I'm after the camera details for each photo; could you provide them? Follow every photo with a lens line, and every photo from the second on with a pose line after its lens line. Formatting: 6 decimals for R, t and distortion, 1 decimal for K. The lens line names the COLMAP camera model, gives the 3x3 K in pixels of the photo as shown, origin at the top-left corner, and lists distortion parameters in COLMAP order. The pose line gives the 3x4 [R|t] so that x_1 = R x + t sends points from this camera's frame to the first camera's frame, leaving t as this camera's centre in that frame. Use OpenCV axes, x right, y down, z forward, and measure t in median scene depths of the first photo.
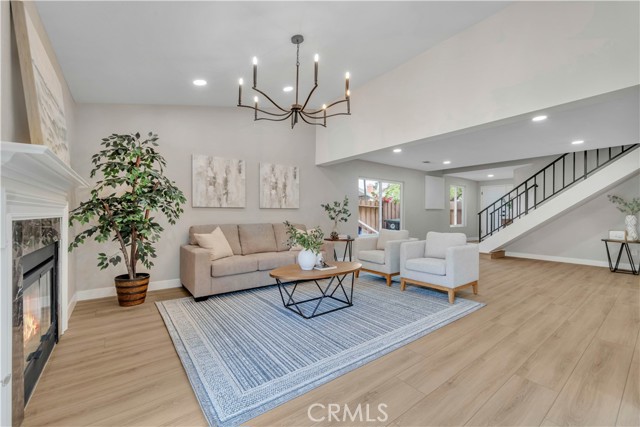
lens RADIAL K [[258.6, 0, 320.9], [0, 258.6, 214.8], [0, 0, 1]] dist [0.001924, 0.000126]
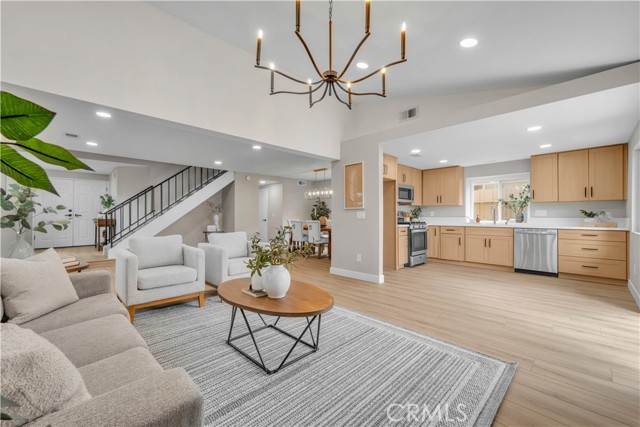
lens RADIAL K [[258.6, 0, 320.9], [0, 258.6, 214.8], [0, 0, 1]] dist [0.001924, 0.000126]
pose [[-0.129434, -0.001821, 0.991586, -0.591278], [-0.010113, 0.999949, 0.000516, -0.006335], [-0.991536, -0.009961, -0.129446, 0.778153]]
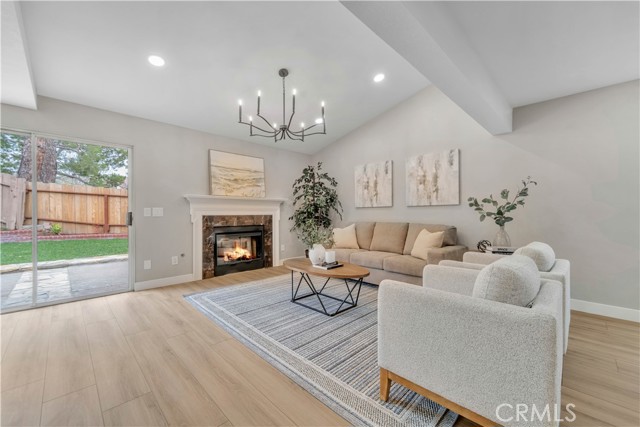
lens RADIAL K [[258.6, 0, 320.9], [0, 258.6, 214.8], [0, 0, 1]] dist [0.001924, 0.000126]
pose [[0.128857, 0.006411, -0.991642, 0.819489], [0.011276, 0.999905, 0.007930, -0.006056], [0.991599, -0.012204, 0.128772, 0.699152]]
